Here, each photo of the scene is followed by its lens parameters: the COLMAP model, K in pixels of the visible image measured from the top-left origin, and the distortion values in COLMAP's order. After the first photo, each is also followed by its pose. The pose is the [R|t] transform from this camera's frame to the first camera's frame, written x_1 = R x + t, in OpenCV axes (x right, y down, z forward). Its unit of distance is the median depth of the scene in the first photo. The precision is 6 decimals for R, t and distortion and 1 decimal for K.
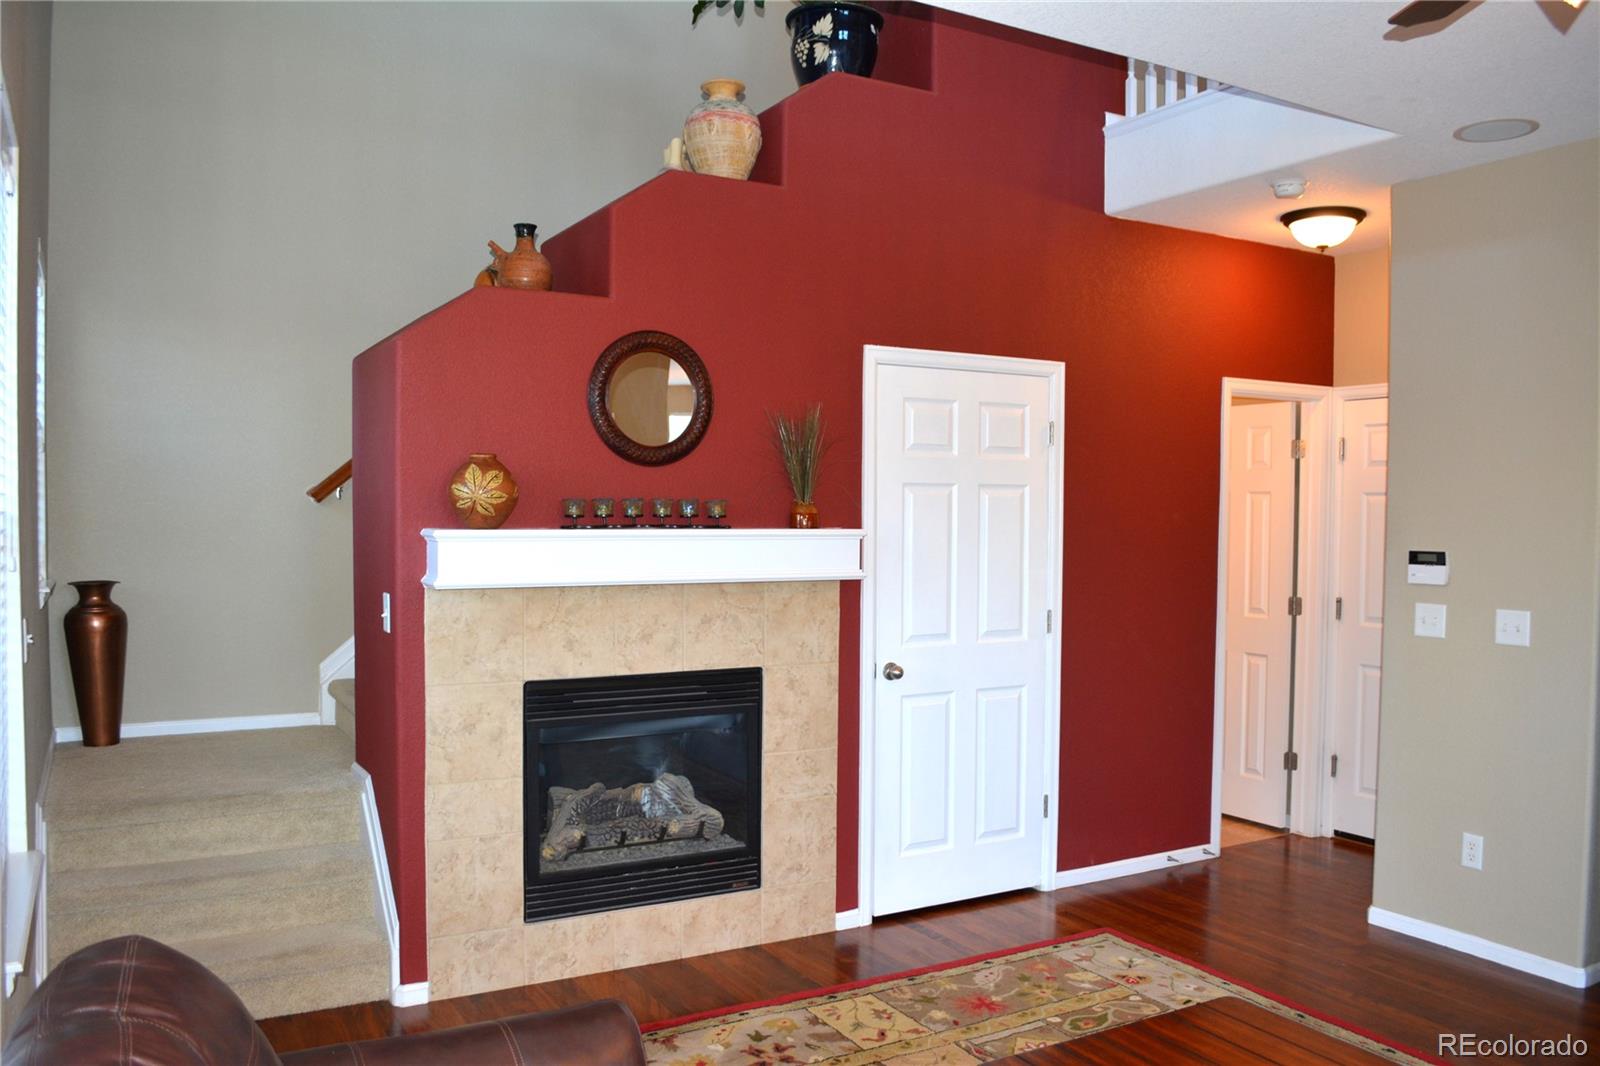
lens RADIAL K [[1273.1, 0, 797.2], [0, 1273.1, 554.8], [0, 0, 1]] dist [-0.074116, 0.006341]
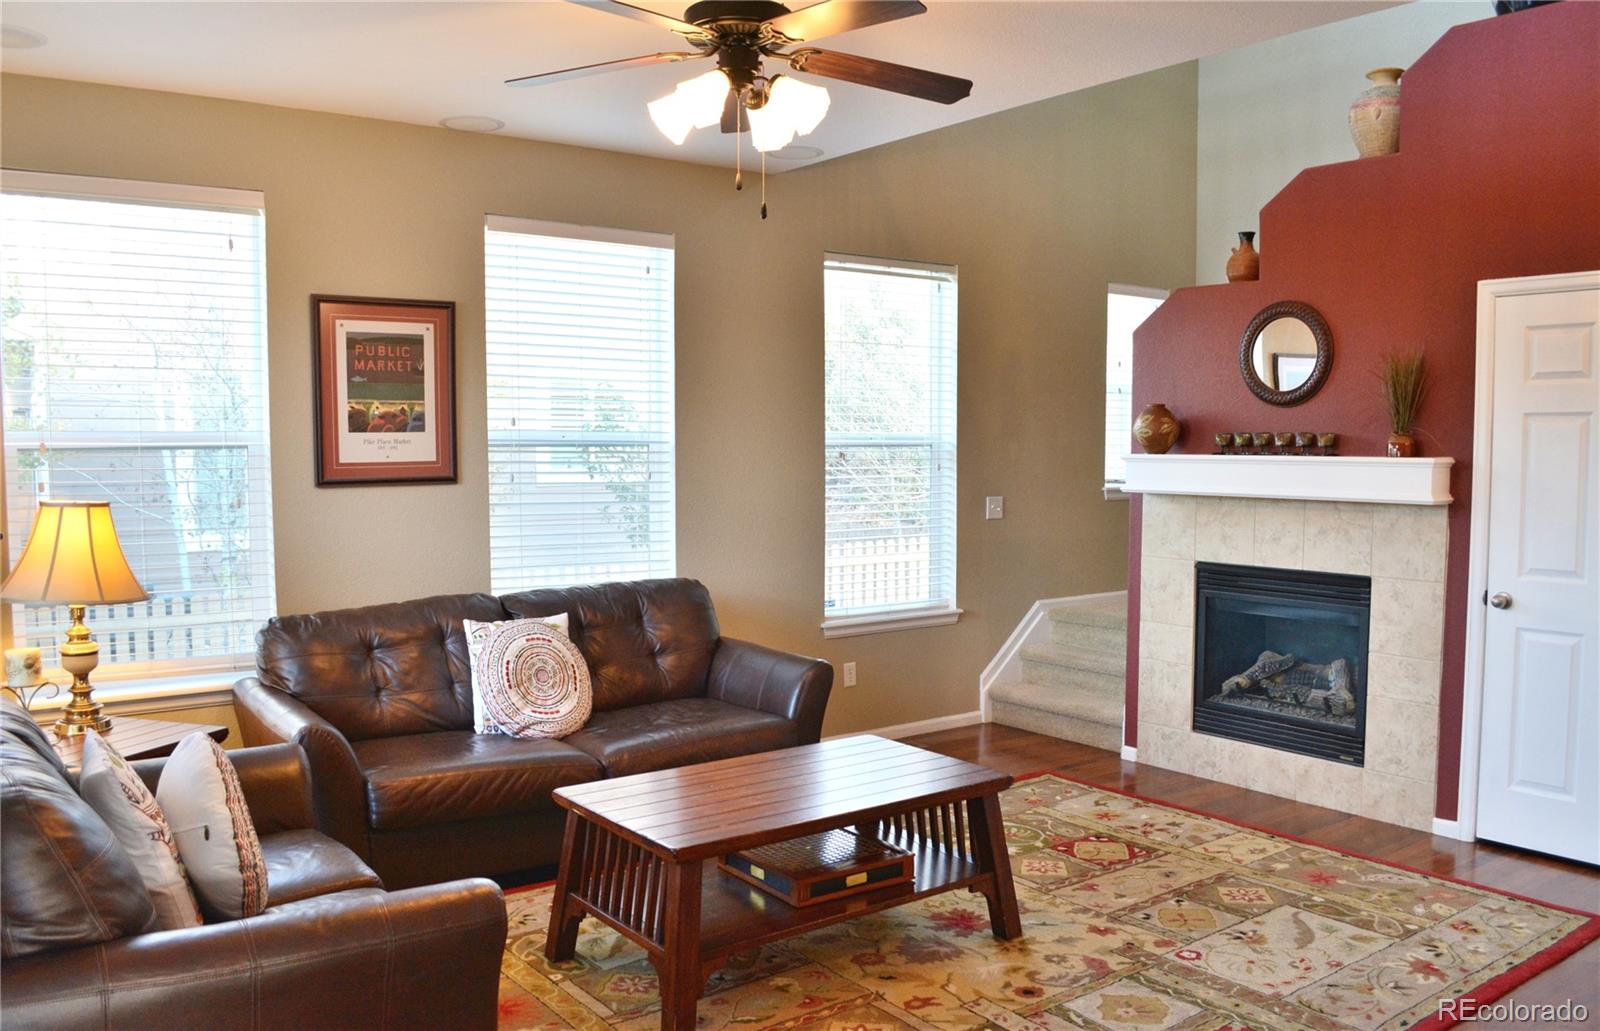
lens RADIAL K [[1320.1, 0, 798.5], [0, 1320.1, 522.0], [0, 0, 1]] dist [-0.013791, -0.006059]
pose [[0.129764, 0.057919, -0.989852, 1.102118], [-0.032012, 0.998017, 0.054200, -0.009728], [0.991028, 0.024654, 0.131360, 0.330599]]
